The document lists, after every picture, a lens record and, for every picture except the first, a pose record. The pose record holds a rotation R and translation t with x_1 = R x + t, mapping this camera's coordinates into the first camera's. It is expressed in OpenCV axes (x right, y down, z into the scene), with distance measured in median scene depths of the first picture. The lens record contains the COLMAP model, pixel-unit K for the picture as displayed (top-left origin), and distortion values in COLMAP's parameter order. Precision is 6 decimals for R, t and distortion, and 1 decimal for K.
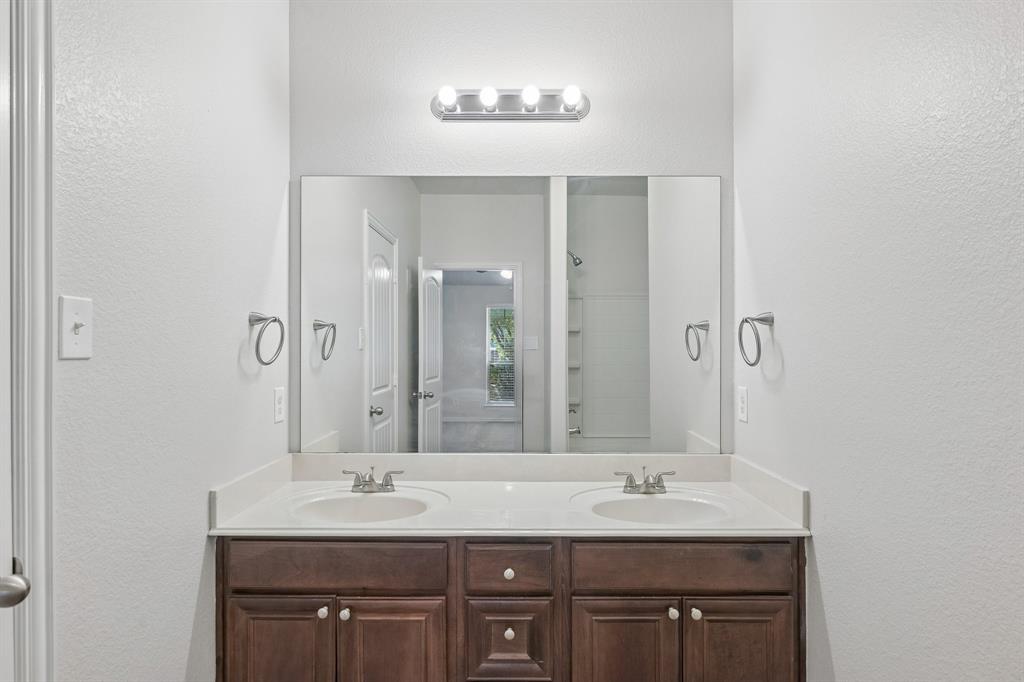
lens RADIAL K [[566.5, 0, 512.1], [0, 566.5, 341.4], [0, 0, 1]] dist [0.000694, 0.000048]
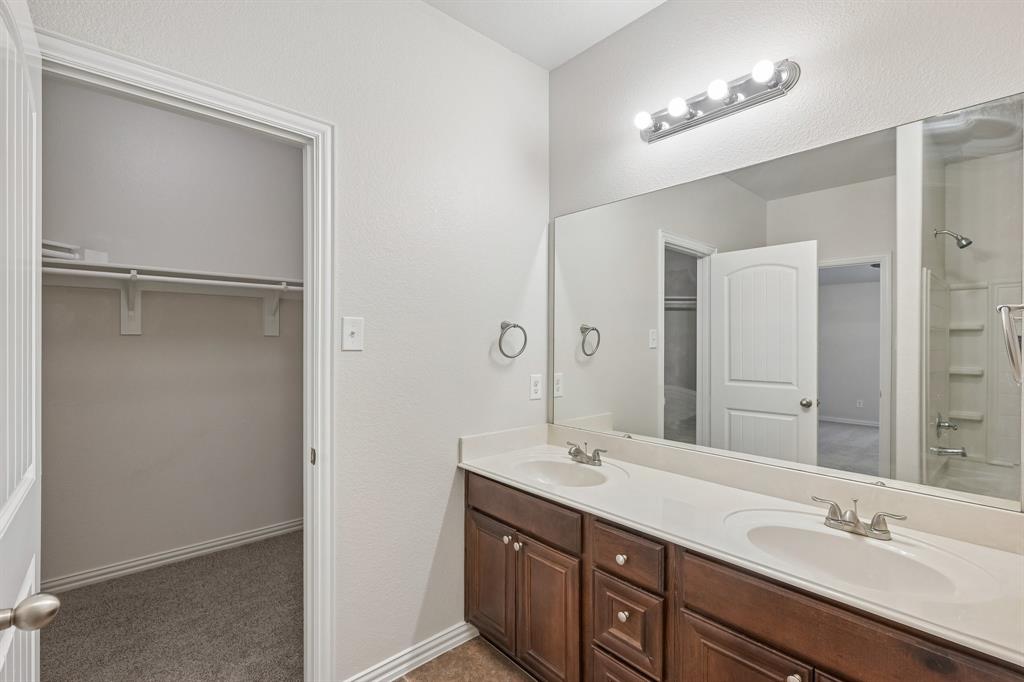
lens RADIAL K [[454.2, 0, 512.0], [0, 454.2, 341.0], [0, 0, 1]] dist [0.001404, 0.000918]
pose [[0.675313, 0.000967, -0.737531, 0.477062], [-0.001455, 0.999999, -0.000021, -0.001028], [0.737530, 0.001088, 0.675313, 0.265022]]
